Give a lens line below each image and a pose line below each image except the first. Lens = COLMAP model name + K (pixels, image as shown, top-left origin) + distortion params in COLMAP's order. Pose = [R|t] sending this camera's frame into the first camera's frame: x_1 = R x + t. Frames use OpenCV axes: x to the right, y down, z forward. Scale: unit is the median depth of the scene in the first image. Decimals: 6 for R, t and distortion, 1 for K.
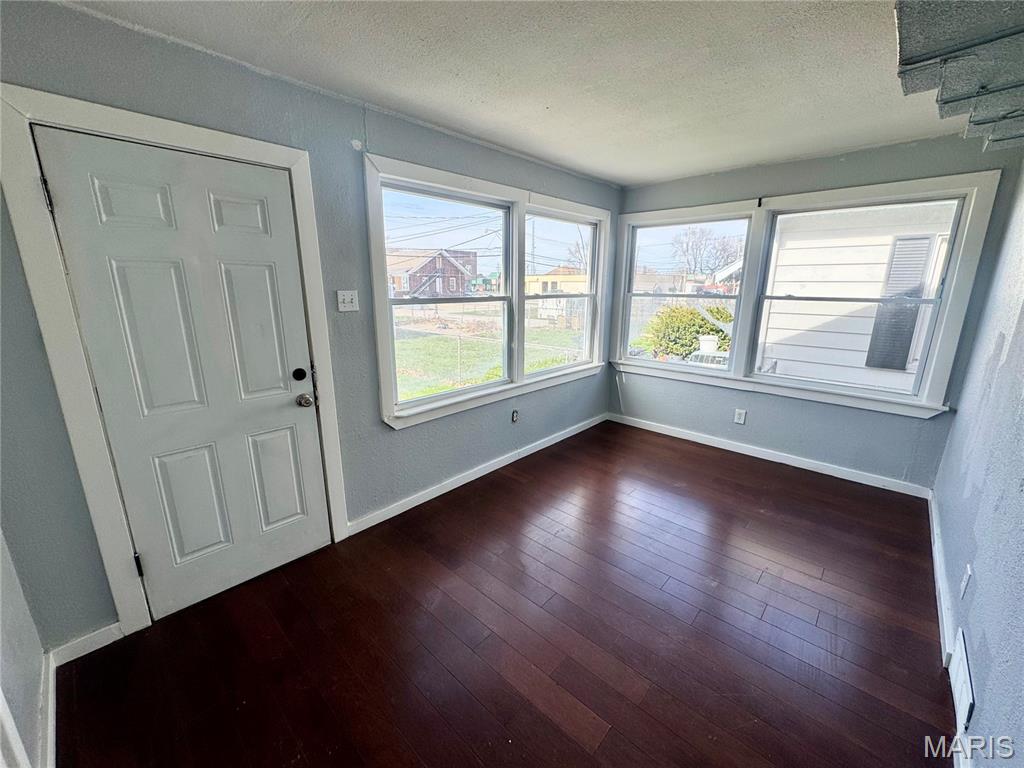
lens RADIAL K [[408.3, 0, 512.0], [0, 408.3, 384.0], [0, 0, 1]] dist [-0.002919, 0.000089]
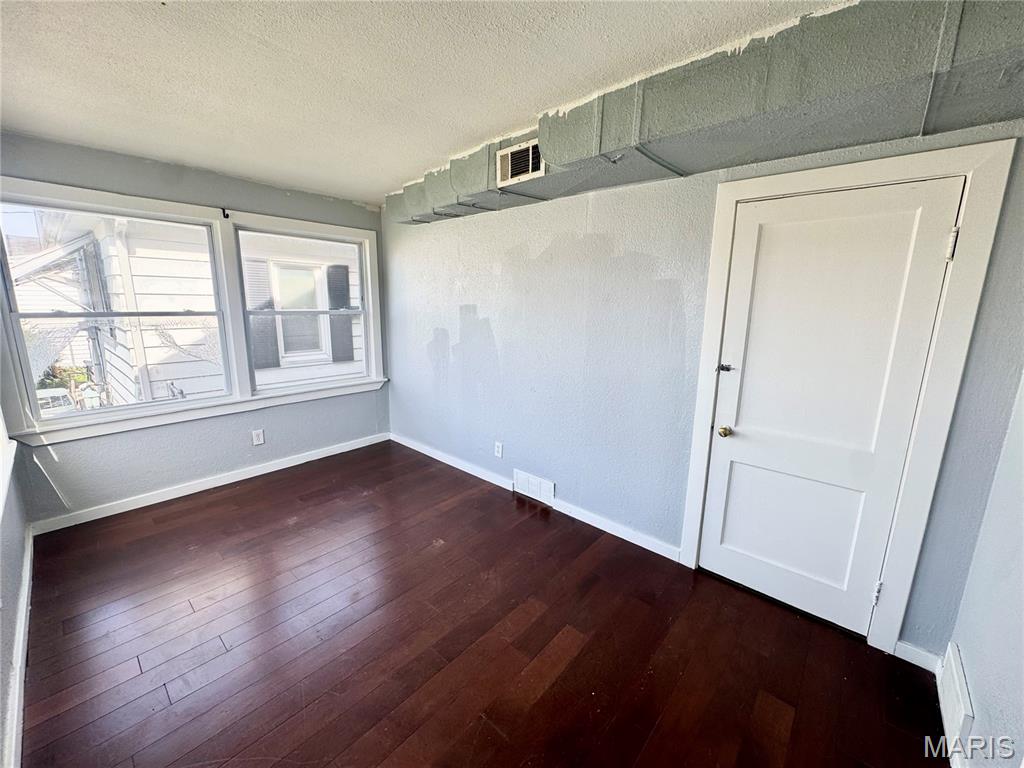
lens RADIAL K [[408.3, 0, 512.0], [0, 408.3, 384.0], [0, 0, 1]] dist [-0.002919, 0.000089]
pose [[-0.022025, -0.202491, 0.979036, -0.373623], [0.223522, 0.953488, 0.202235, -0.102139], [-0.974450, 0.223290, 0.024261, 0.382785]]
